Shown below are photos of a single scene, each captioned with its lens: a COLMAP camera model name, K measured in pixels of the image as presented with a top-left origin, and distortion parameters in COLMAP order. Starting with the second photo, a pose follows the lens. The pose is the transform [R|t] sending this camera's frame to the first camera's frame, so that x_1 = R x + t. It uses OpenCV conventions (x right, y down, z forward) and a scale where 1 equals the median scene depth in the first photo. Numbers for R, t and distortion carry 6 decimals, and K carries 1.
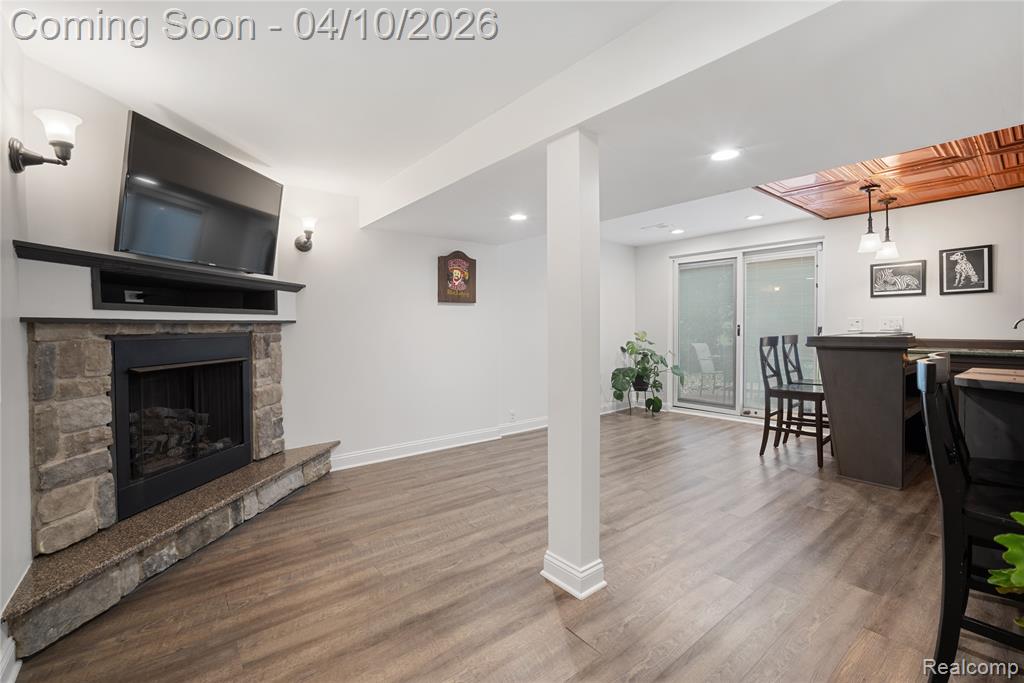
lens RADIAL K [[433.1, 0, 512.1], [0, 433.1, 326.1], [0, 0, 1]] dist [-0.002014, -0.000051]
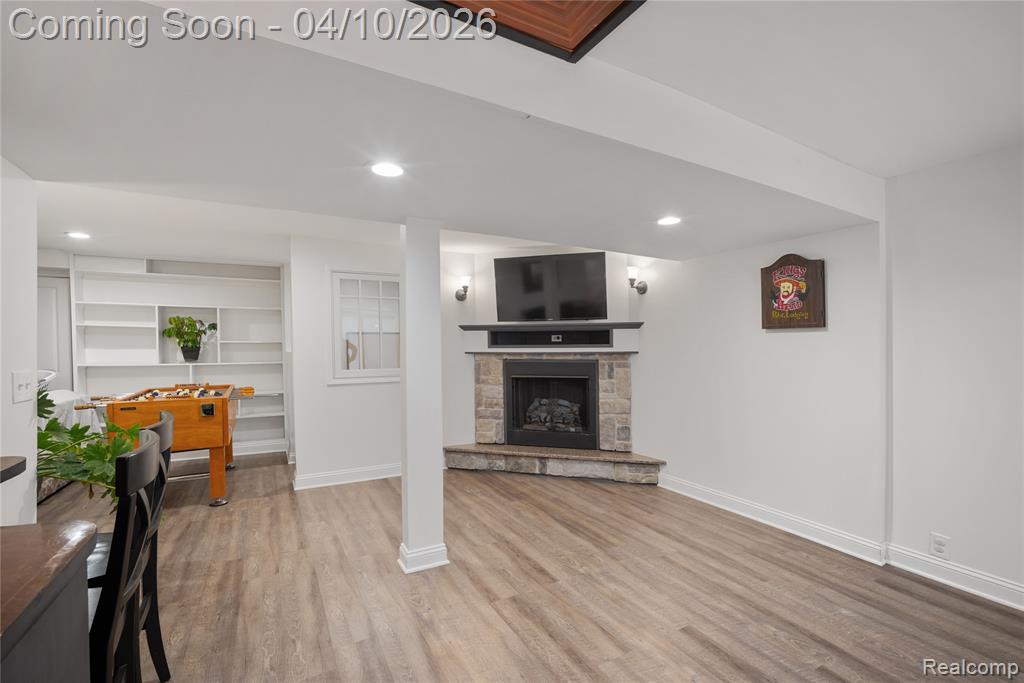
lens RADIAL K [[426.3, 0, 511.6], [0, 426.3, 347.4], [0, 0, 1]] dist [-0.002718, -0.000045]
pose [[-0.116990, 0.011535, -0.993066, 0.860568], [0.001307, 0.999933, 0.011460, -0.044574], [0.993132, 0.000043, -0.116998, 0.891559]]
